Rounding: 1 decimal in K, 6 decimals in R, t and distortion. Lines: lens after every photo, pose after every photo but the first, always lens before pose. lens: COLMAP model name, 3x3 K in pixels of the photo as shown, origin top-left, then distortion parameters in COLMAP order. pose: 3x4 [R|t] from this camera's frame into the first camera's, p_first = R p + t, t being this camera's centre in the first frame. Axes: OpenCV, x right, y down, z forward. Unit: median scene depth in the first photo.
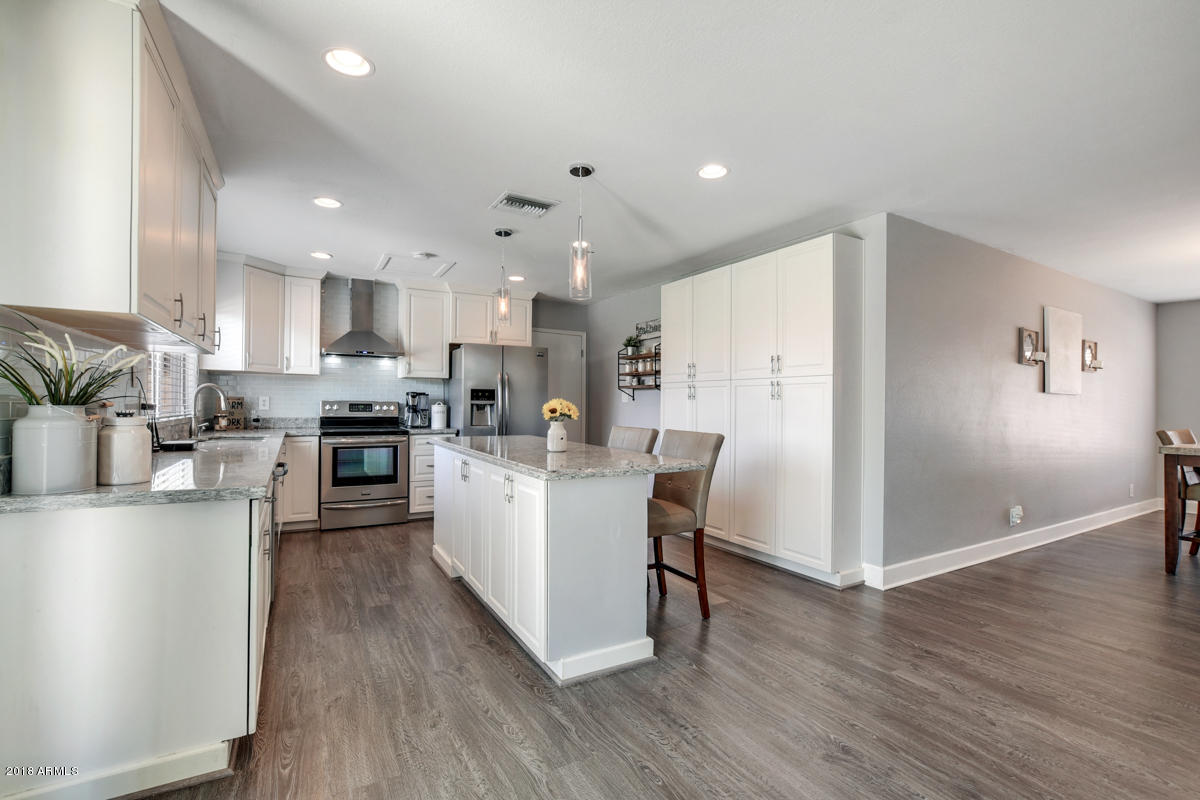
lens RADIAL K [[530.6, 0, 600.0], [0, 530.6, 400.0], [0, 0, 1]] dist [-0.013824, 0.000253]
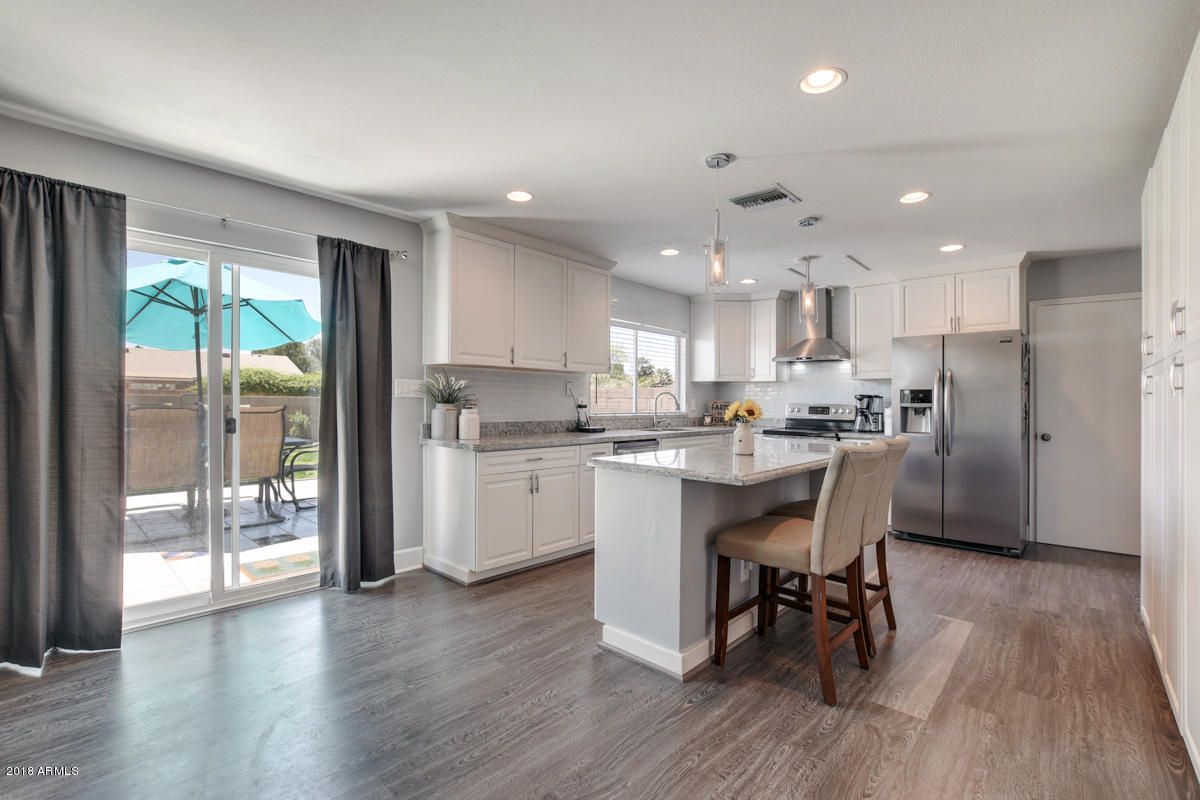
lens RADIAL K [[530.6, 0, 600.0], [0, 530.6, 400.0], [0, 0, 1]] dist [-0.013824, 0.000253]
pose [[0.301152, -0.009662, -0.953527, 0.429994], [-0.000858, 0.999946, -0.010403, 0.005351], [0.953576, 0.003951, 0.301127, 0.266012]]
